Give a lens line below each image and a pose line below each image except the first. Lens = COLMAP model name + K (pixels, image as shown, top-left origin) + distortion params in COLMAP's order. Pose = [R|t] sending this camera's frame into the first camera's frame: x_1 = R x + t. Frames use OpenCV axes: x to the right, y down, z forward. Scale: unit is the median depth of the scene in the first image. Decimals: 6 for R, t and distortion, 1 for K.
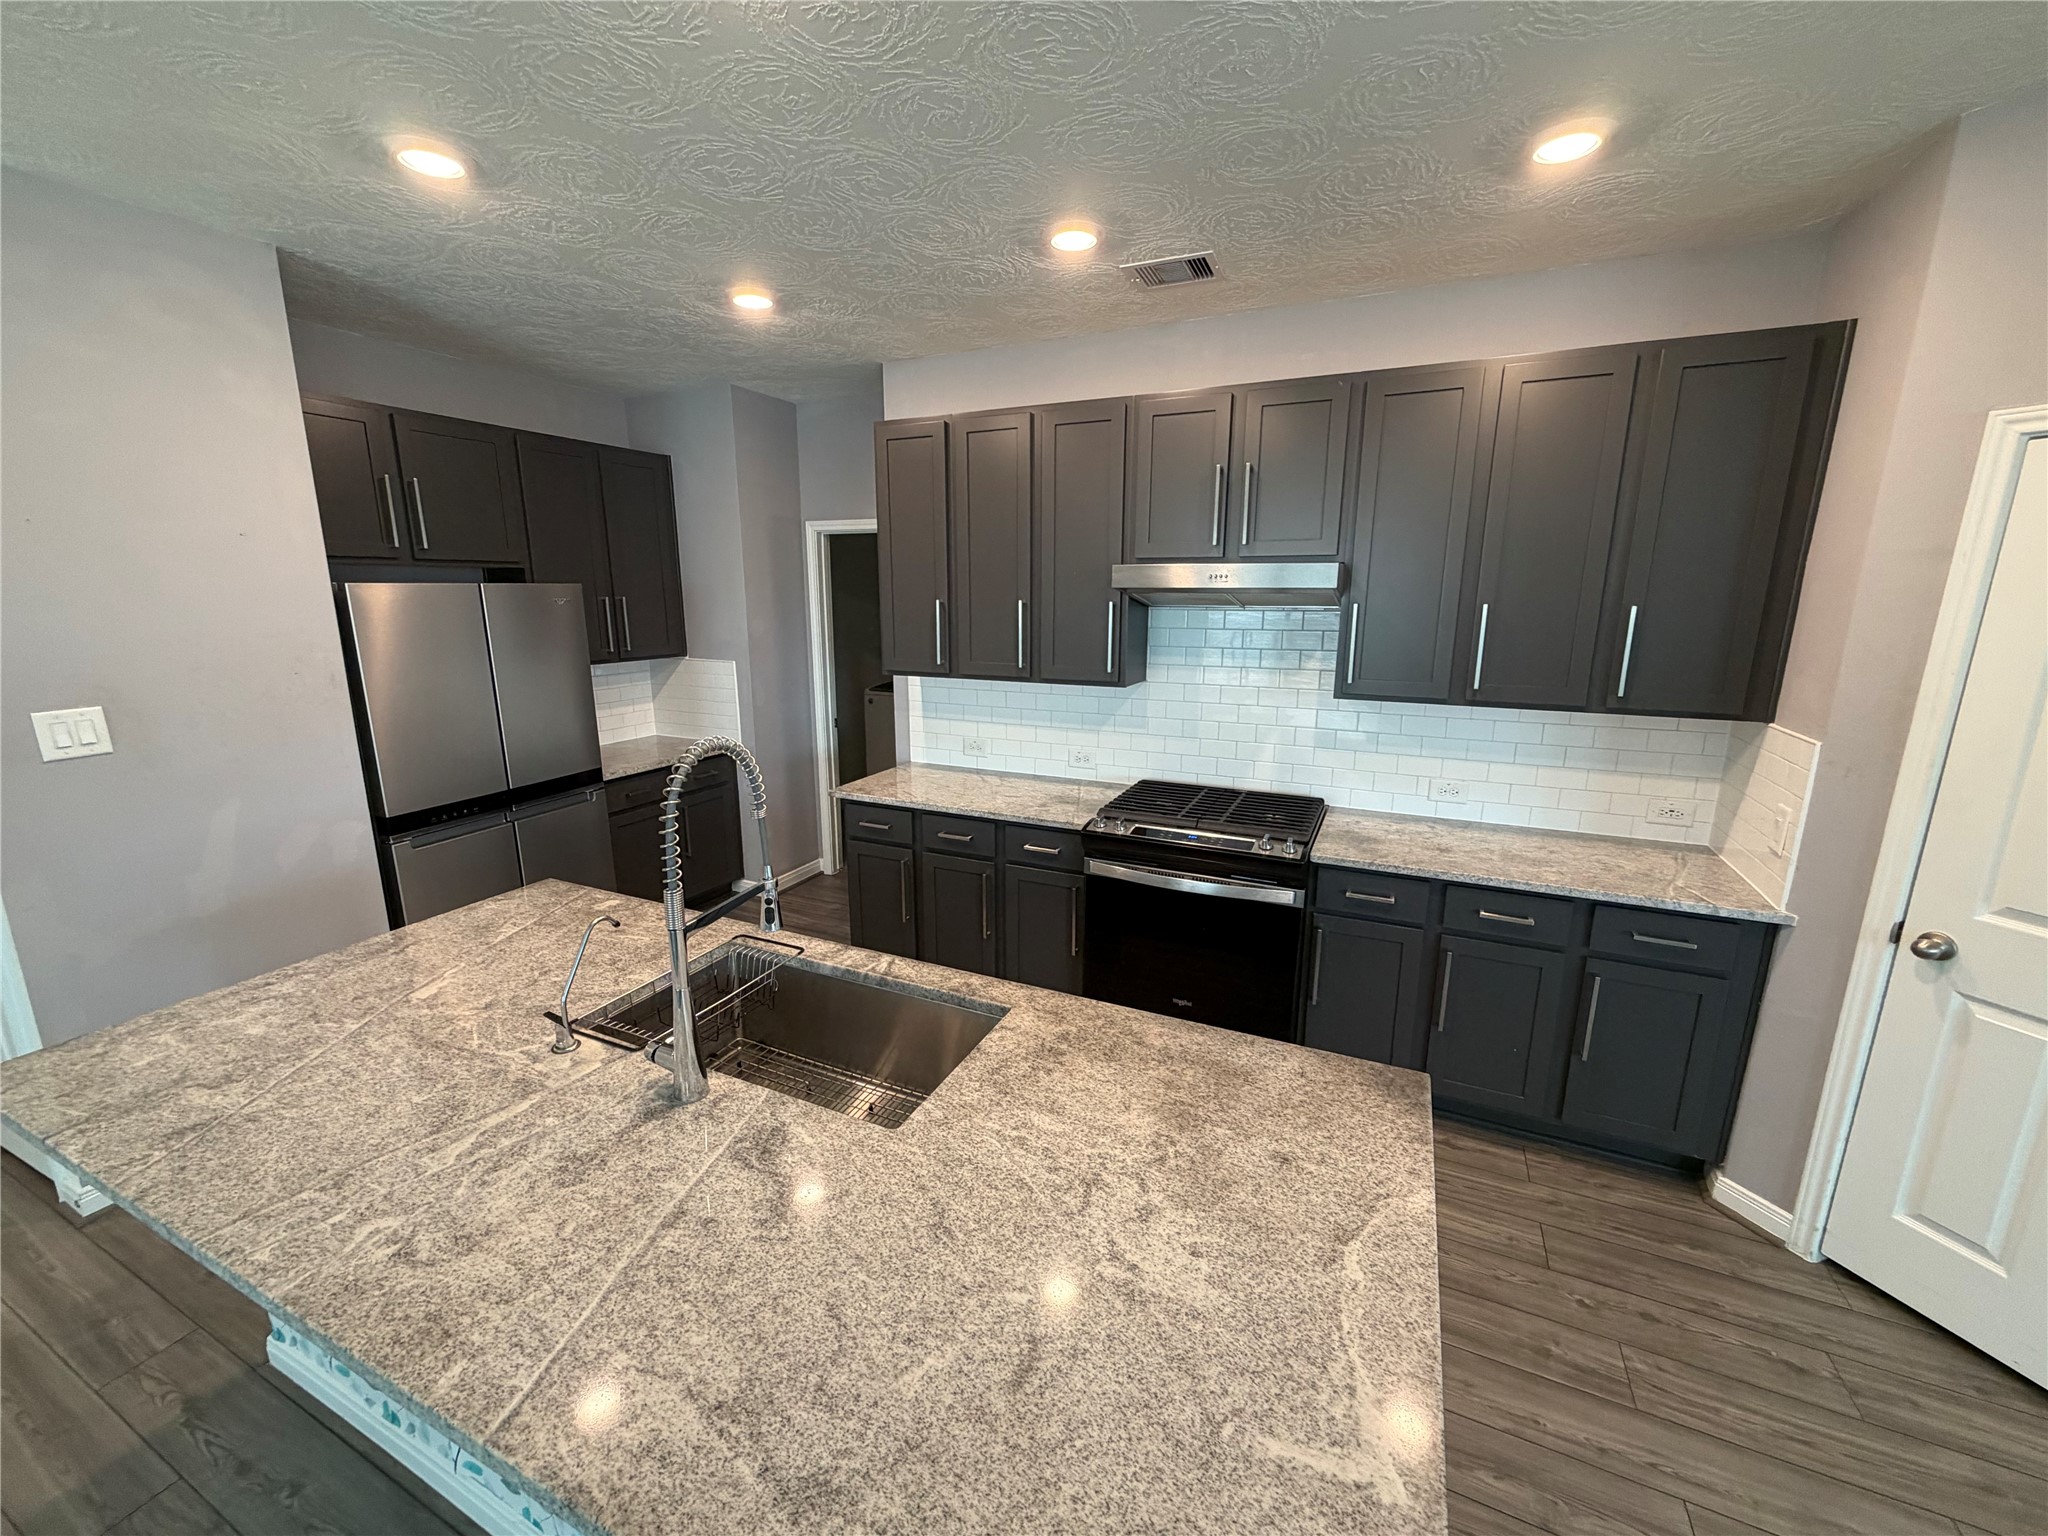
lens RADIAL K [[817.9, 0, 1017.0], [0, 817.9, 769.2], [0, 0, 1]] dist [-0.000705, 0.000302]
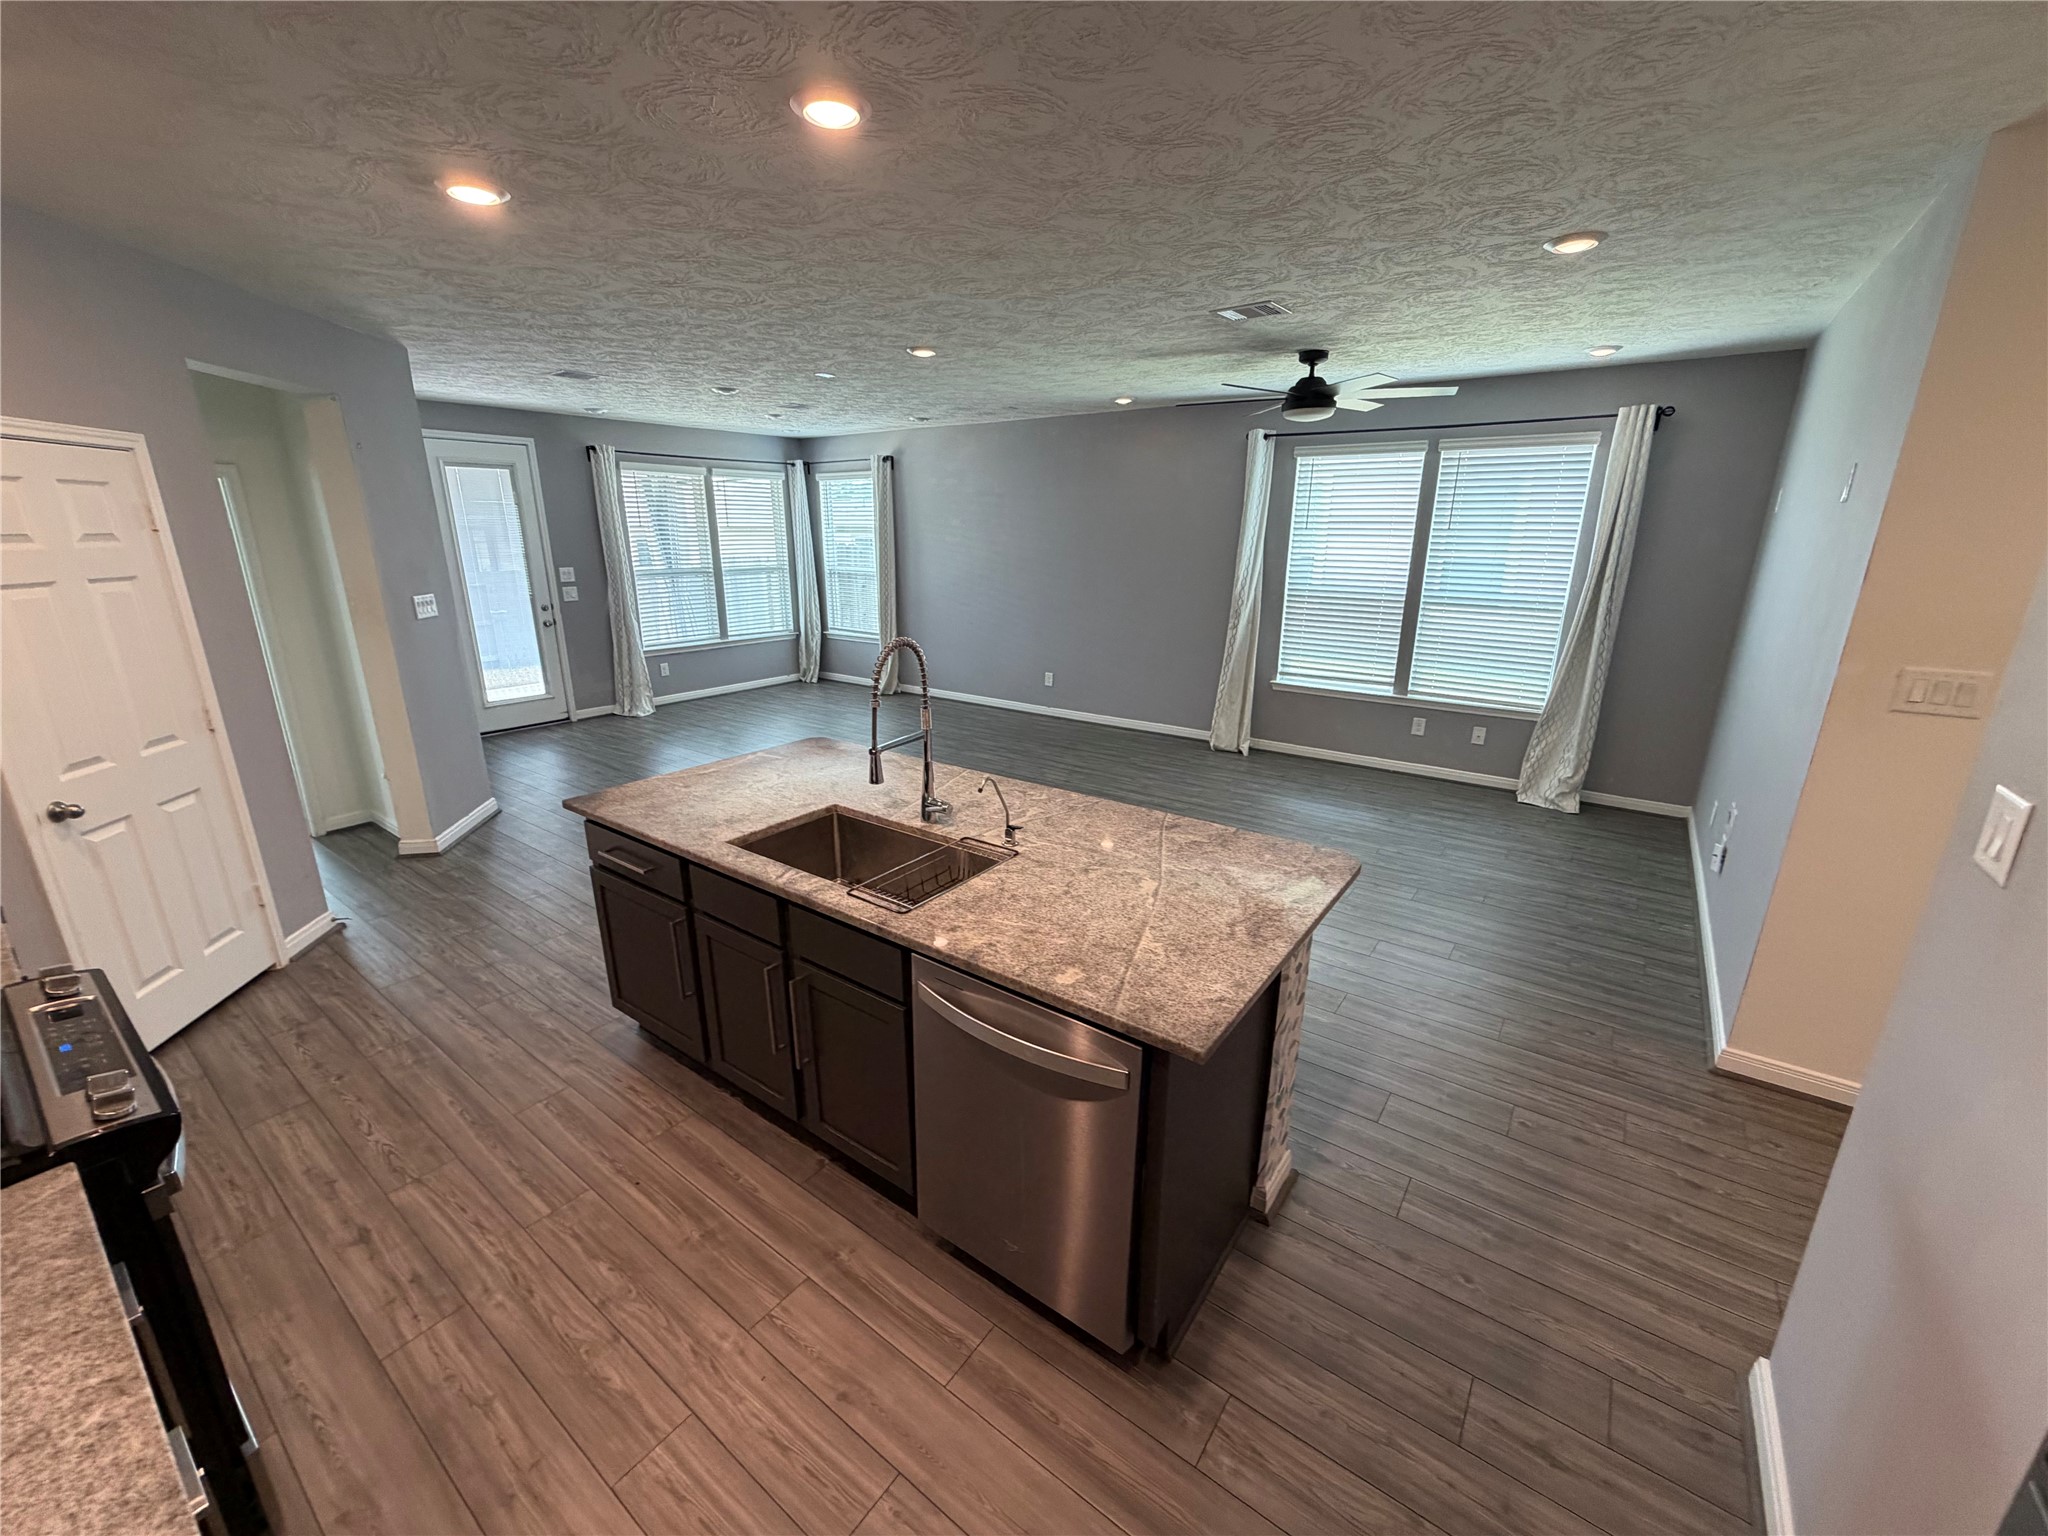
lens RADIAL K [[817.9, 0, 1017.0], [0, 817.9, 769.2], [0, 0, 1]] dist [-0.000705, 0.000302]
pose [[-0.981593, -0.057961, 0.181976, -0.505324], [0.037729, 0.875208, 0.482274, -0.327231], [-0.187220, 0.480263, -0.856911, 1.366842]]
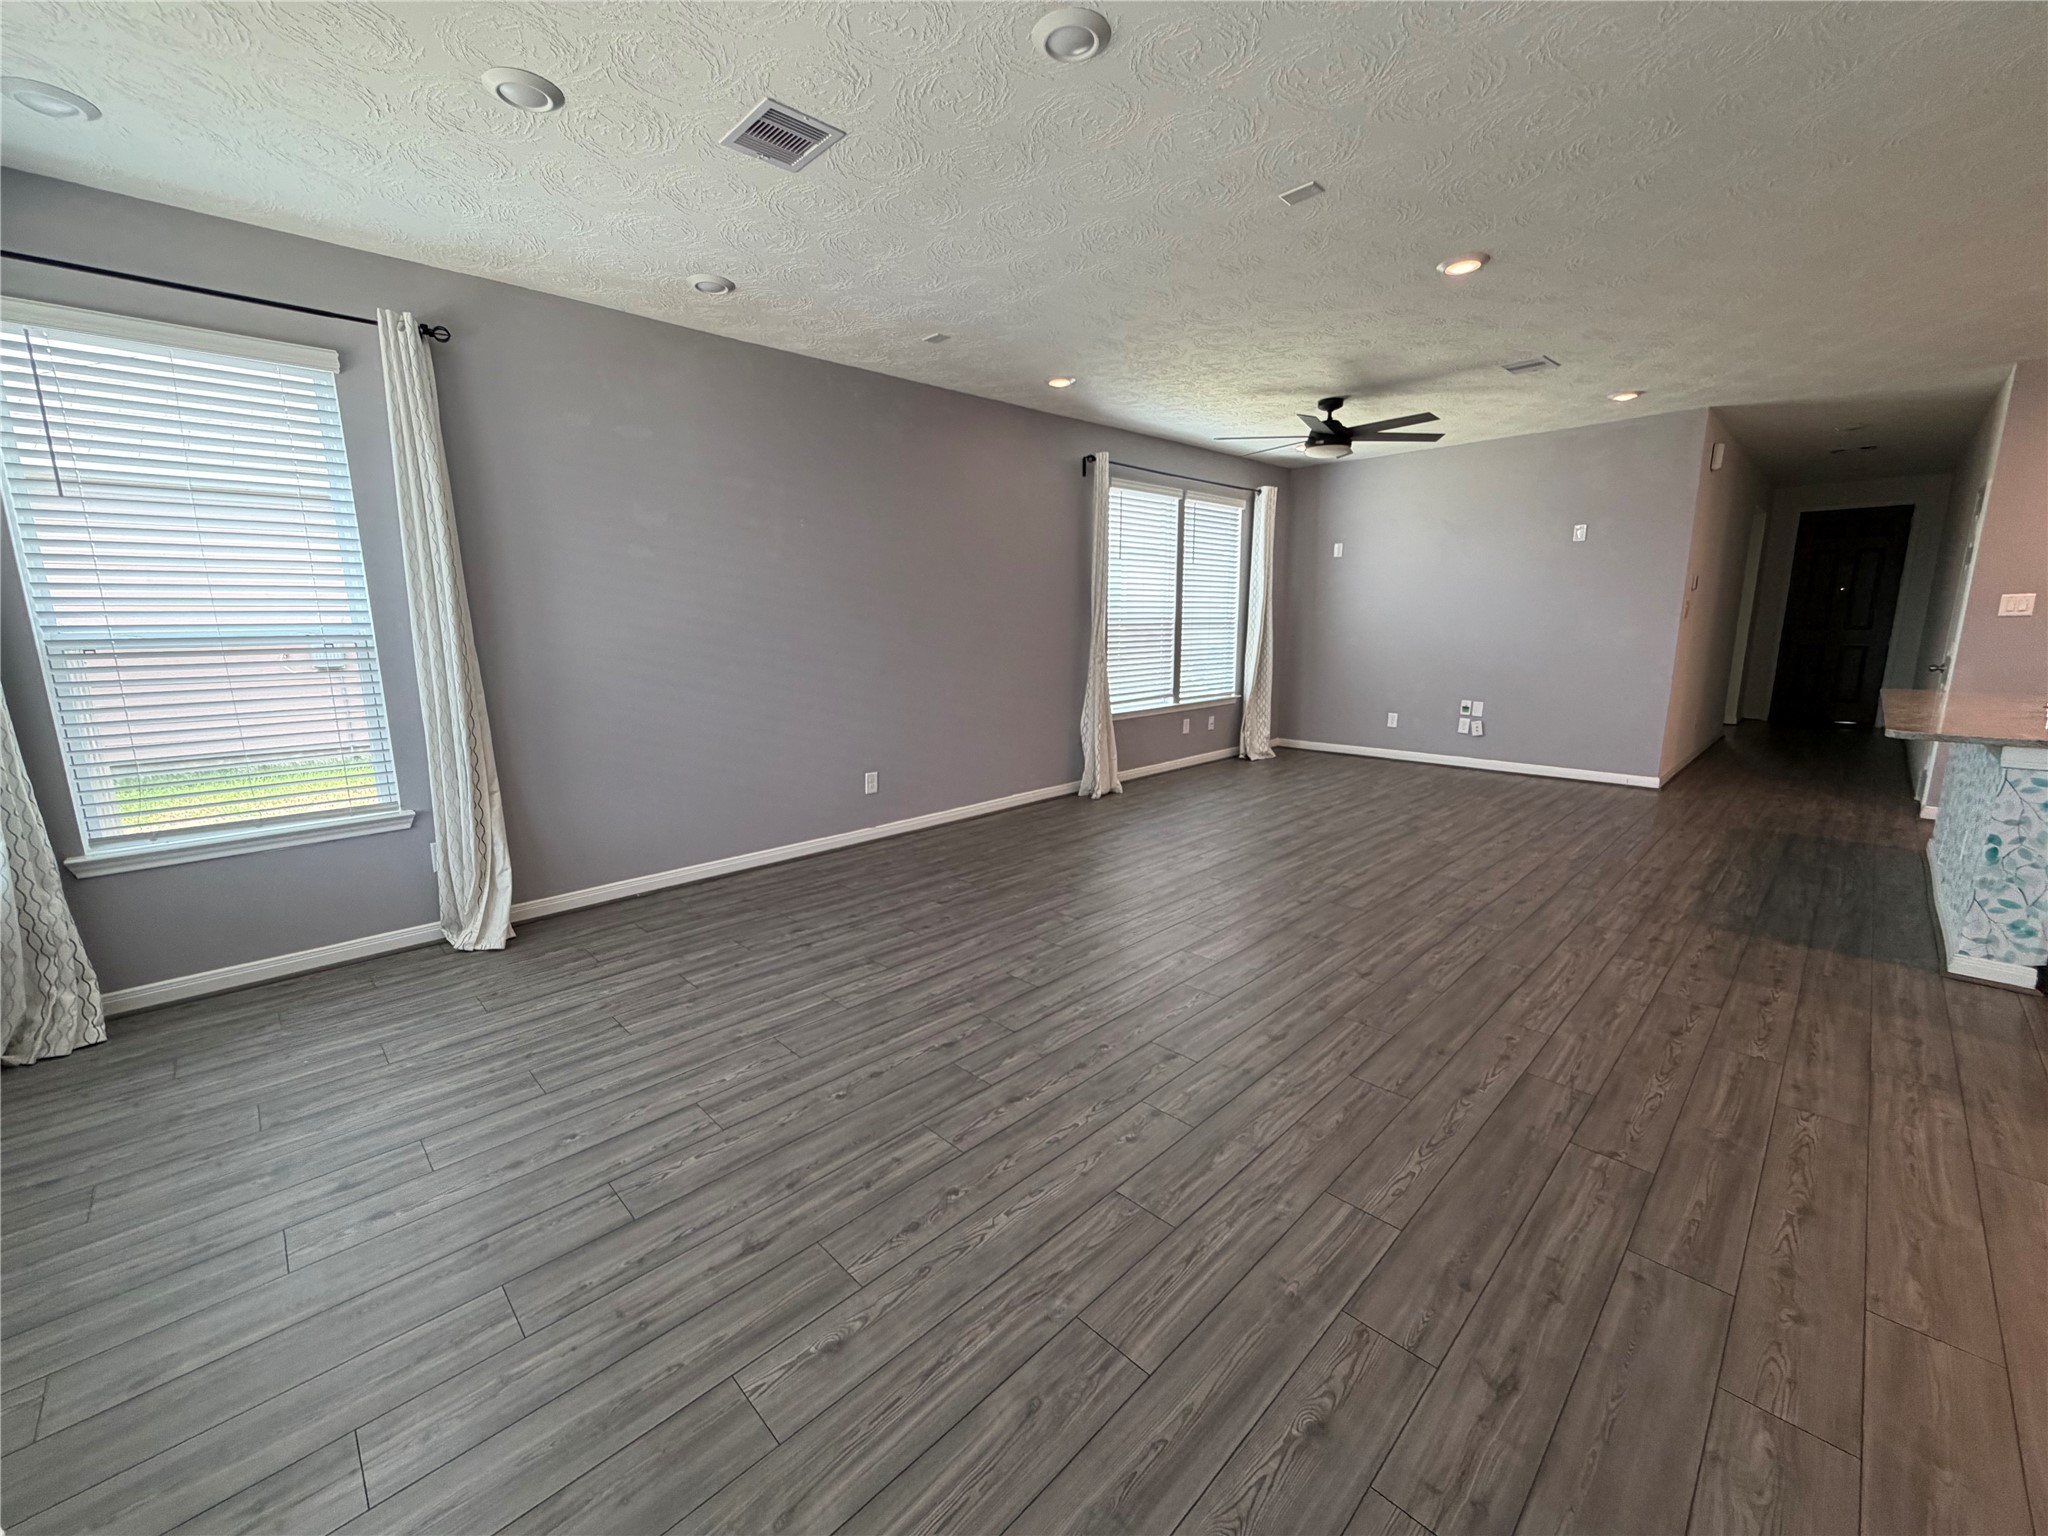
lens RADIAL K [[818.5, 0, 1016.7], [0, 818.5, 769.6], [0, 0, 1]] dist [-0.000811, 0.000182]
pose [[-0.346918, 0.174993, -0.921426, 1.653396], [-0.193109, 0.948063, 0.252757, 0.295723], [0.917800, 0.265621, -0.295107, -0.621027]]
